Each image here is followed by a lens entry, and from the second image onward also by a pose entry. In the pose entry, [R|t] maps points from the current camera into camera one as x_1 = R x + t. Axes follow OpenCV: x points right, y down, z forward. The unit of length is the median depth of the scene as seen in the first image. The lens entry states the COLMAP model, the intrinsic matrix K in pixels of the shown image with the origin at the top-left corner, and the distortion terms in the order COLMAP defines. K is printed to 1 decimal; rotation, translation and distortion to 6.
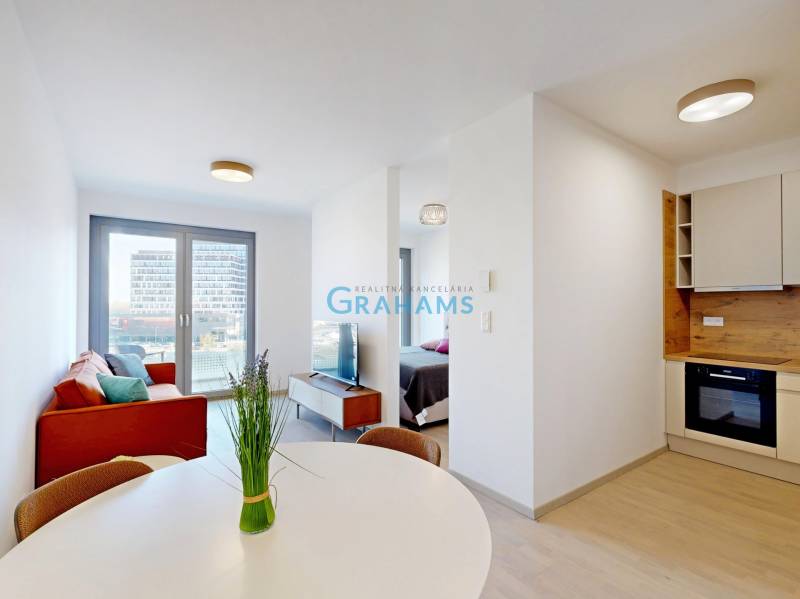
lens RADIAL K [[392.6, 0, 393.8], [0, 392.6, 302.4], [0, 0, 1]] dist [-0.000080, -0.000645]
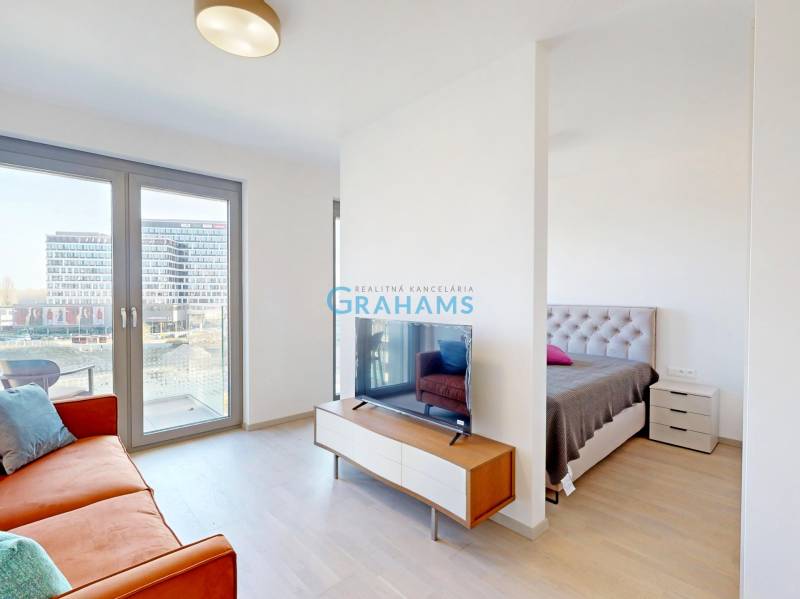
lens RADIAL K [[392.6, 0, 398.9], [0, 392.6, 301.3], [0, 0, 1]] dist [-0.000080, -0.000645]
pose [[0.990228, -0.000086, 0.139459, -0.204541], [-0.003624, 0.999646, 0.026348, 0.003054], [-0.139412, -0.026596, 0.989877, 0.341014]]
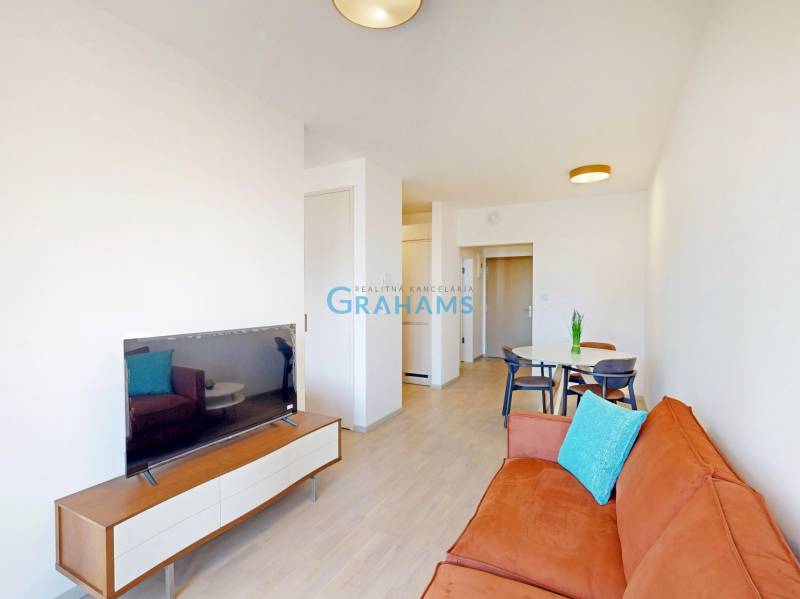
lens RADIAL K [[392.6, 0, 401.7], [0, 392.6, 301.5], [0, 0, 1]] dist [-0.000080, -0.000645]
pose [[-0.459794, -0.020306, 0.887794, -0.594449], [-0.007201, 0.999791, 0.019138, -0.000420], [-0.887997, 0.002407, -0.459844, 0.859285]]
